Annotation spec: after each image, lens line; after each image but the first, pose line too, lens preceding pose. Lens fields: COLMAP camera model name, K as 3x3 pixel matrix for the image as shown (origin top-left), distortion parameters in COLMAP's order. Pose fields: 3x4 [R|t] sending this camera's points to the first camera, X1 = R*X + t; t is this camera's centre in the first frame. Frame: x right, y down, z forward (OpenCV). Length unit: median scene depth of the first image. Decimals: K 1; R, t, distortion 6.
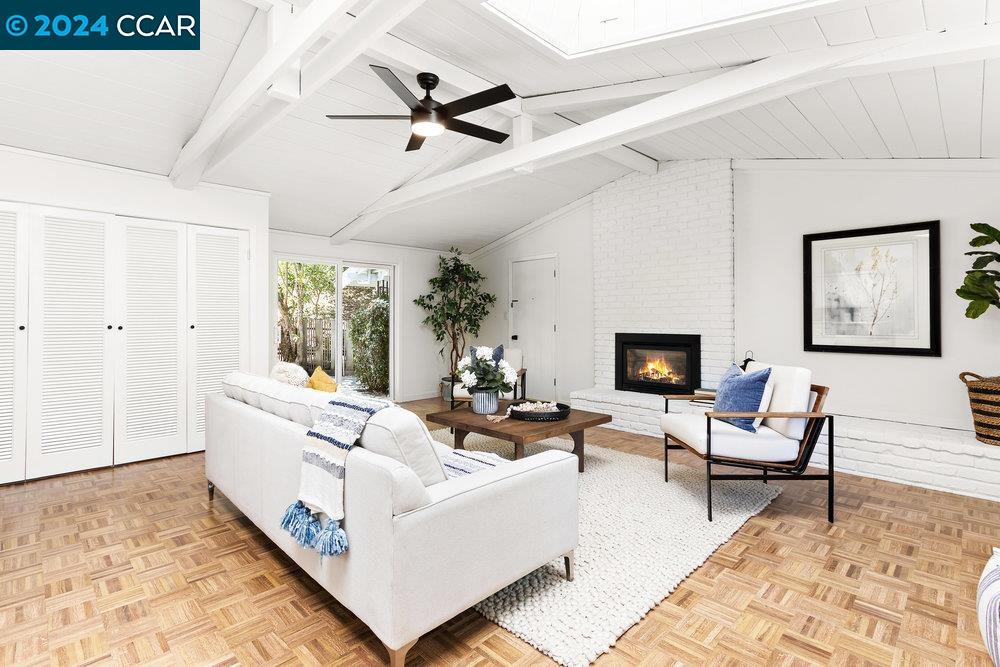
lens RADIAL K [[459.9, 0, 470.9], [0, 459.9, 315.4], [0, 0, 1]] dist [0.003572, -0.002208]
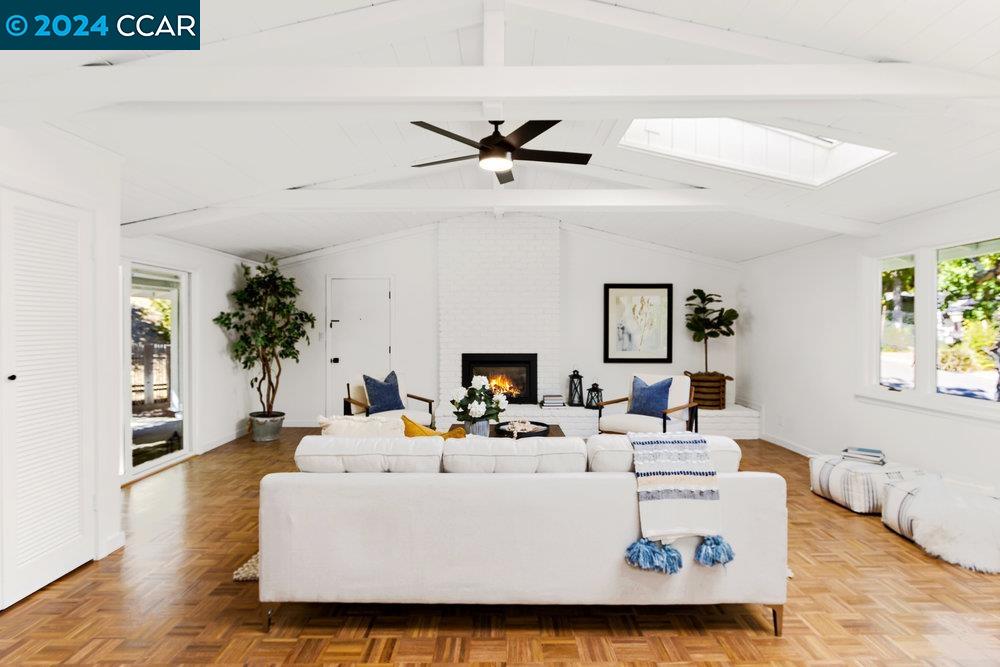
lens RADIAL K [[459.9, 0, 493.7], [0, 459.9, 334.5], [0, 0, 1]] dist [0.003572, -0.002208]
pose [[0.711710, -0.009068, 0.702415, -0.463800], [-0.004405, 0.999839, 0.017371, -0.030332], [-0.702460, -0.015458, 0.711556, 0.165768]]
